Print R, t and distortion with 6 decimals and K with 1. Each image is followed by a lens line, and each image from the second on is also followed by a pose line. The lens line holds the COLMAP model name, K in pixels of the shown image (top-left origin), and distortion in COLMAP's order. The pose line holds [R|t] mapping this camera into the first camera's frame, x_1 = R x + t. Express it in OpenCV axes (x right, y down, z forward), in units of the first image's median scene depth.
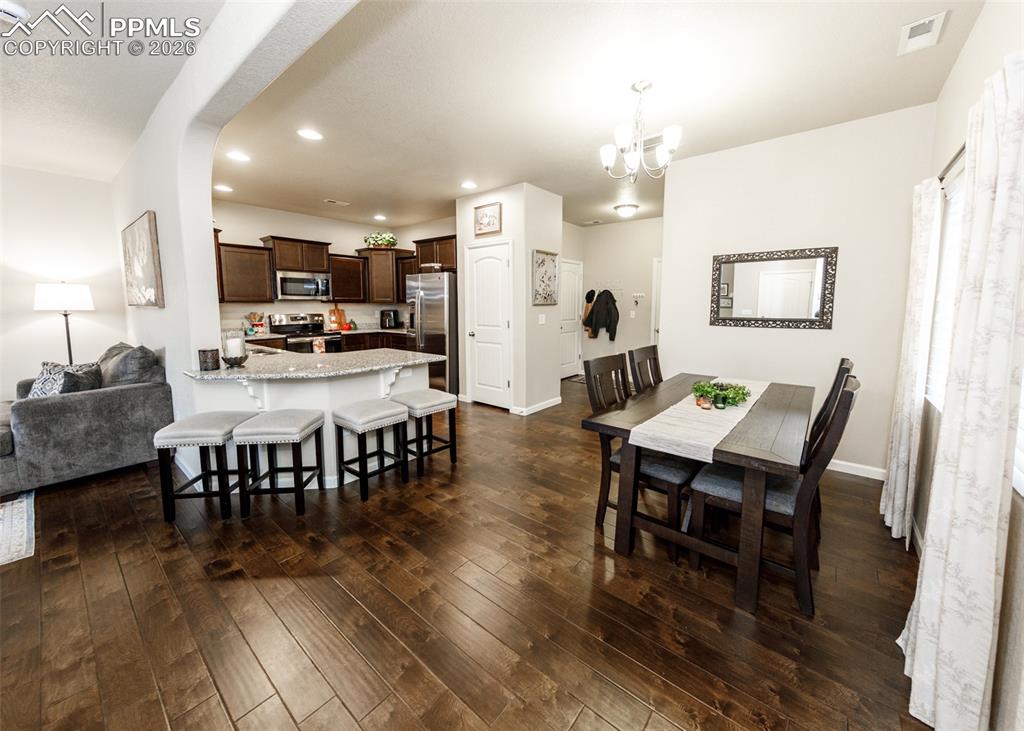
lens RADIAL K [[368.0, 0, 533.3], [0, 368.0, 346.8], [0, 0, 1]] dist [0.002580, -0.000128]
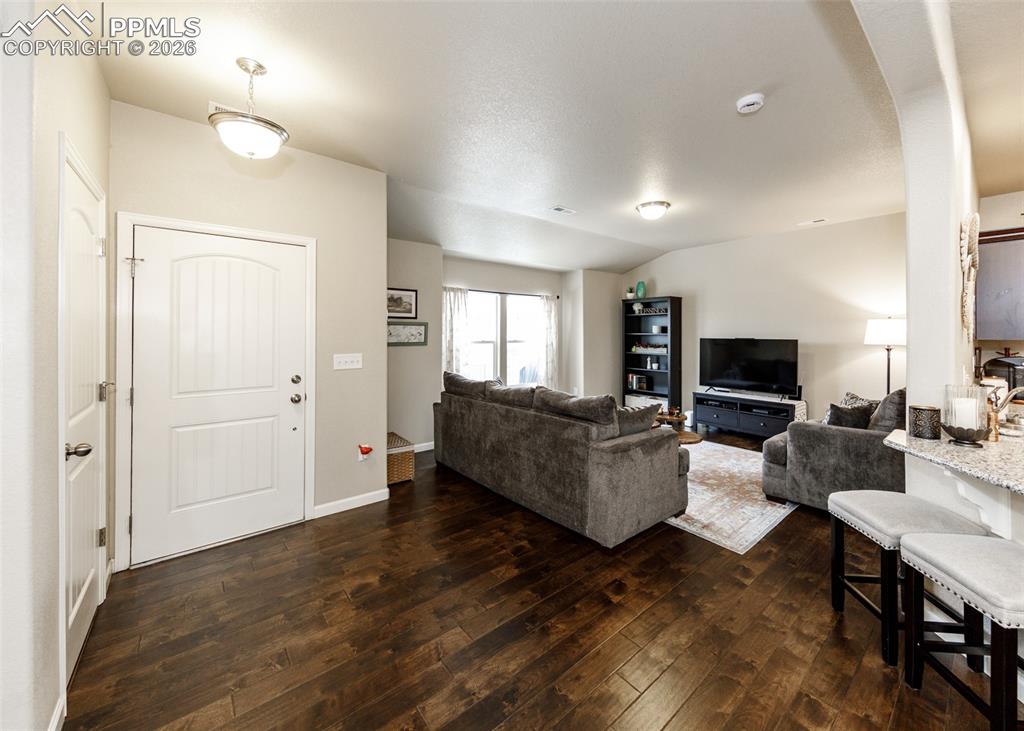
lens RADIAL K [[396.7, 0, 525.3], [0, 396.7, 334.2], [0, 0, 1]] dist [-0.000114, -0.000861]
pose [[-0.217393, -0.001719, -0.976083, 0.007209], [-0.117401, 0.992785, 0.024399, -0.046502], [0.968998, 0.119897, -0.216026, 0.328799]]
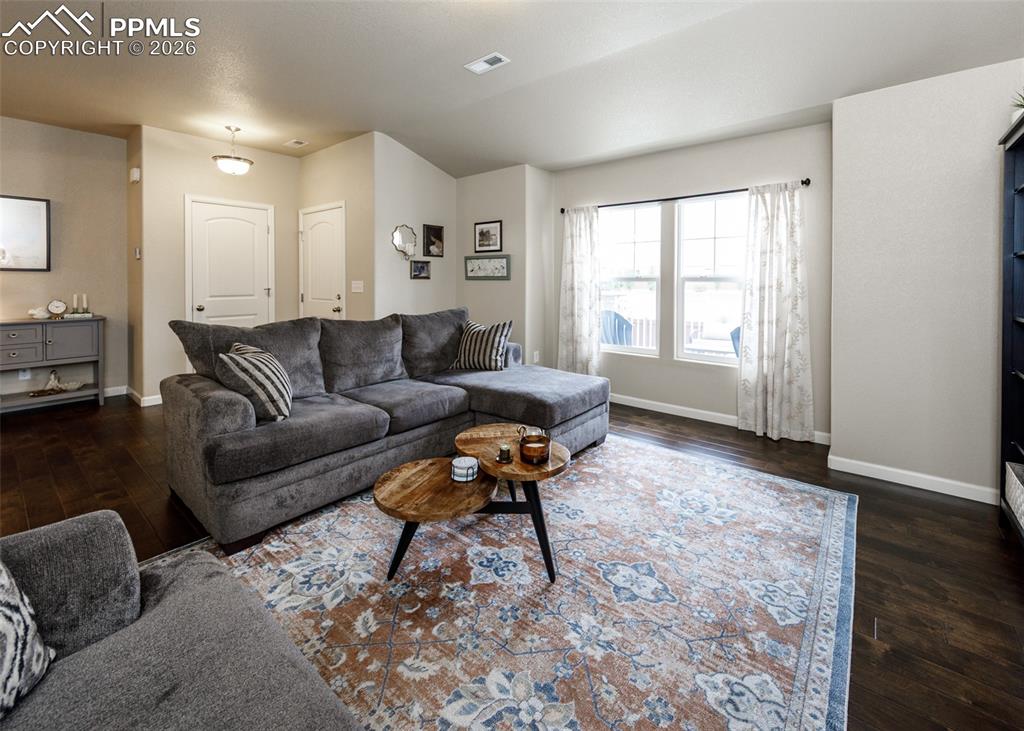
lens RADIAL K [[435.4, 0, 507.8], [0, 435.4, 281.3], [0, 0, 1]] dist [0.000469, -0.000005]
pose [[-0.999541, -0.006500, 0.029588, -1.394290], [-0.002880, 0.992674, 0.120789, -0.098046], [-0.030156, 0.120648, -0.992237, 1.106730]]
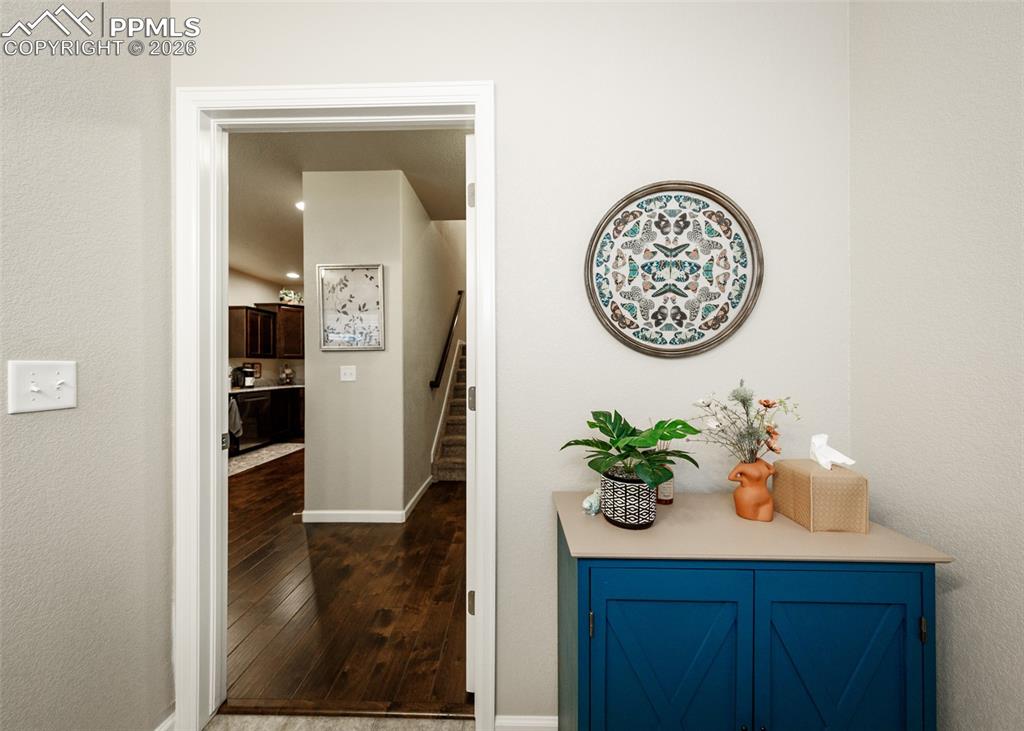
lens RADIAL K [[357.3, 0, 516.6], [0, 357.3, 366.5], [0, 0, 1]] dist [0.003041, 0.000080]
pose [[0.589065, -0.002991, -0.808080, 0.990920], [-0.095653, 0.992705, -0.073402, -0.105390], [0.802404, 0.120534, 0.584482, 1.298669]]
